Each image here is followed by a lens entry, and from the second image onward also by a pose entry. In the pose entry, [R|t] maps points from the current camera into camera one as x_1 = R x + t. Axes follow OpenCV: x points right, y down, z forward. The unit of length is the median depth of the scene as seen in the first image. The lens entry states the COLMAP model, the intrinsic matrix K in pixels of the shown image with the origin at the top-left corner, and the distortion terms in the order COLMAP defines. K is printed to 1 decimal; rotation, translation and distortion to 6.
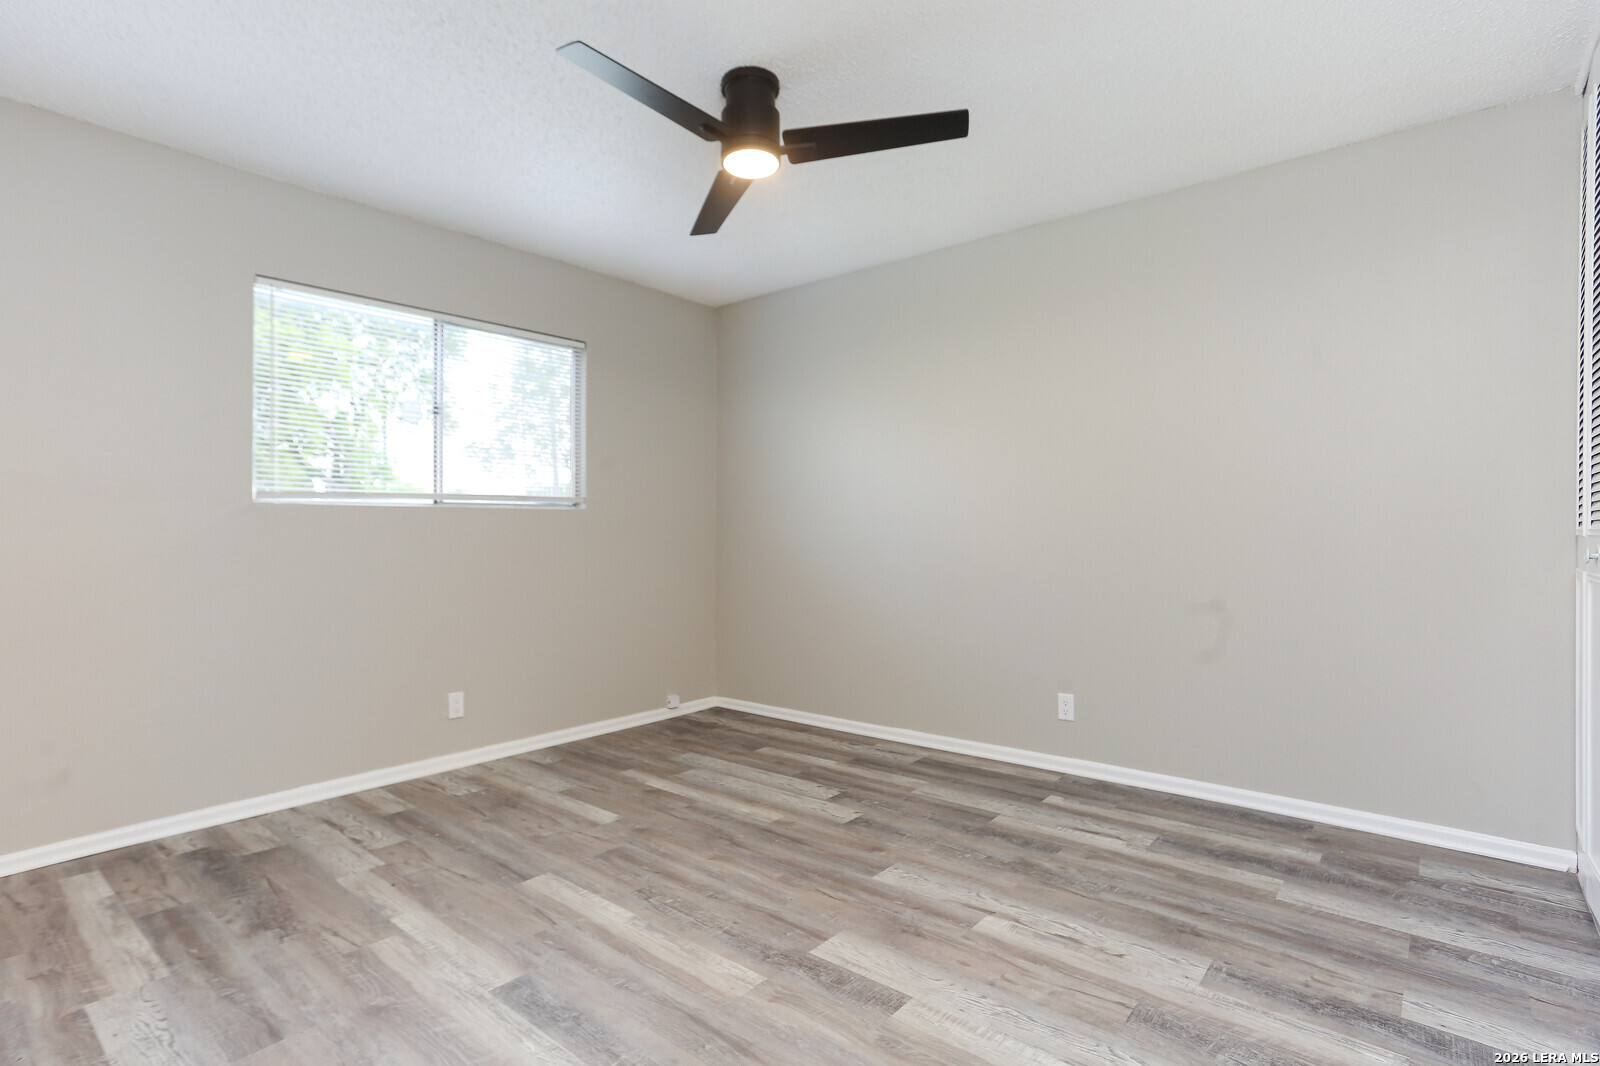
lens RADIAL K [[787.9, 0, 794.7], [0, 787.9, 531.1], [0, 0, 1]] dist [-0.072843, 0.031858]
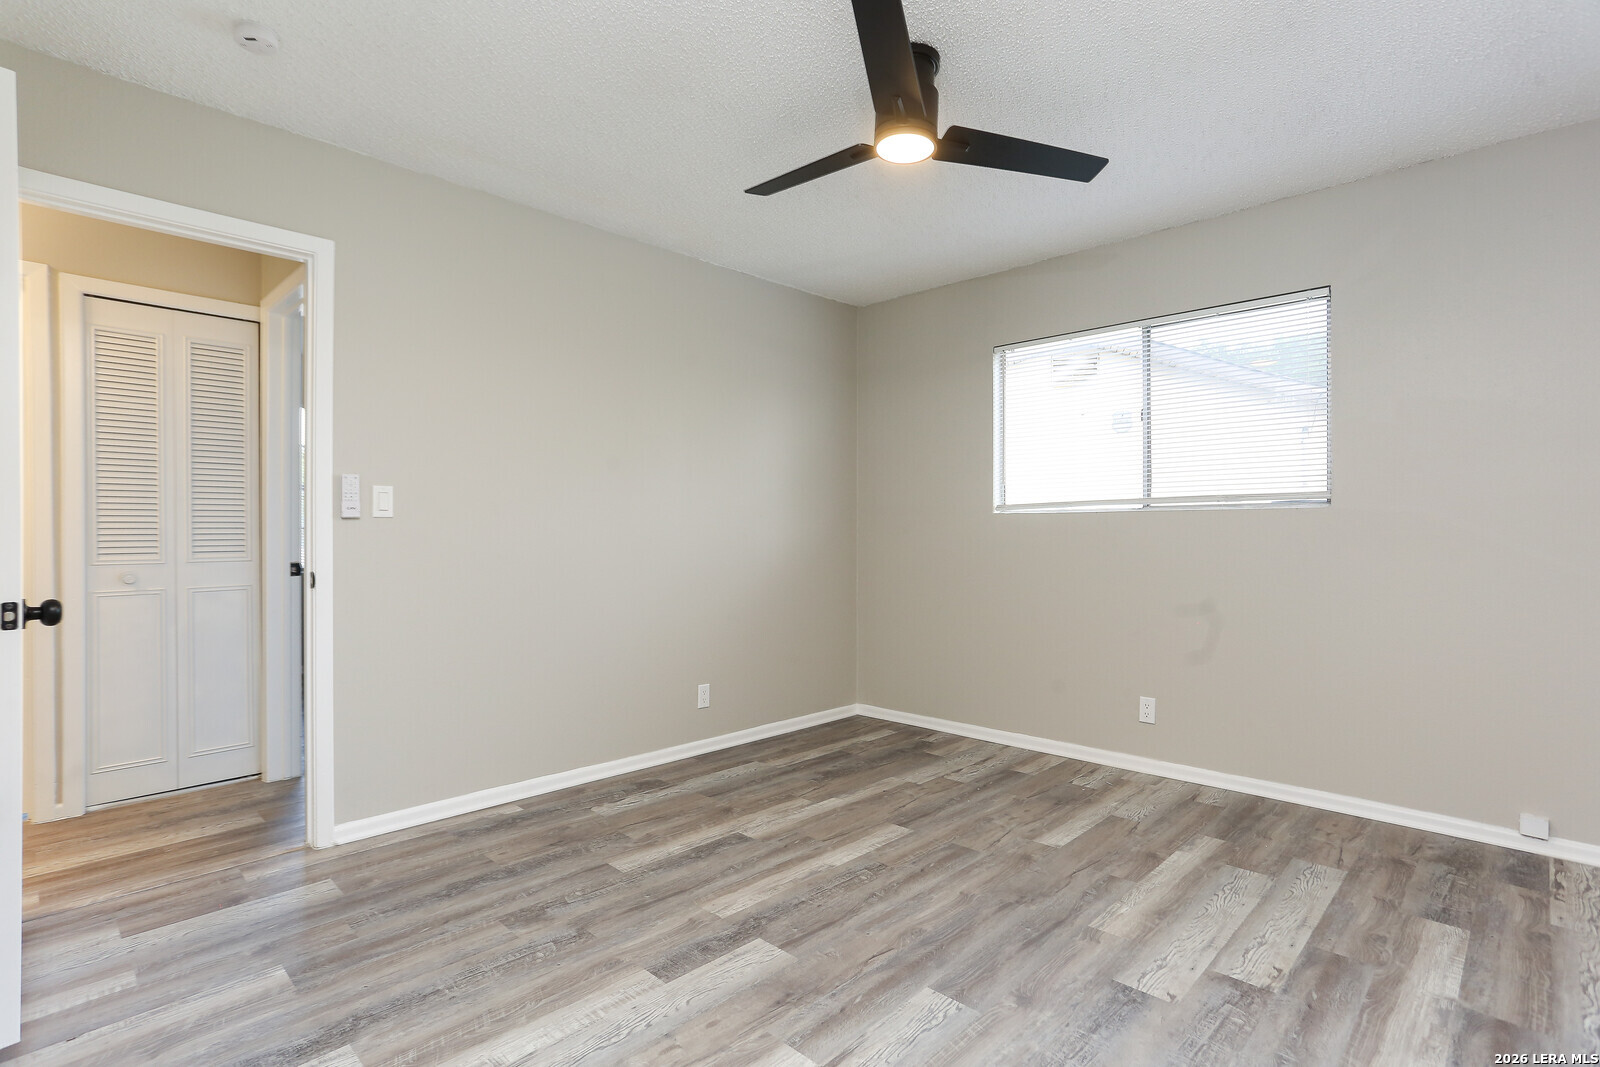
lens RADIAL K [[787.9, 0, 794.7], [0, 787.9, 531.6], [0, 0, 1]] dist [-0.072843, 0.031858]
pose [[-0.070581, 0.010515, -0.997451, 0.751305], [-0.004540, 0.999931, 0.010862, -0.018242], [0.997496, 0.005295, -0.070528, 0.786199]]
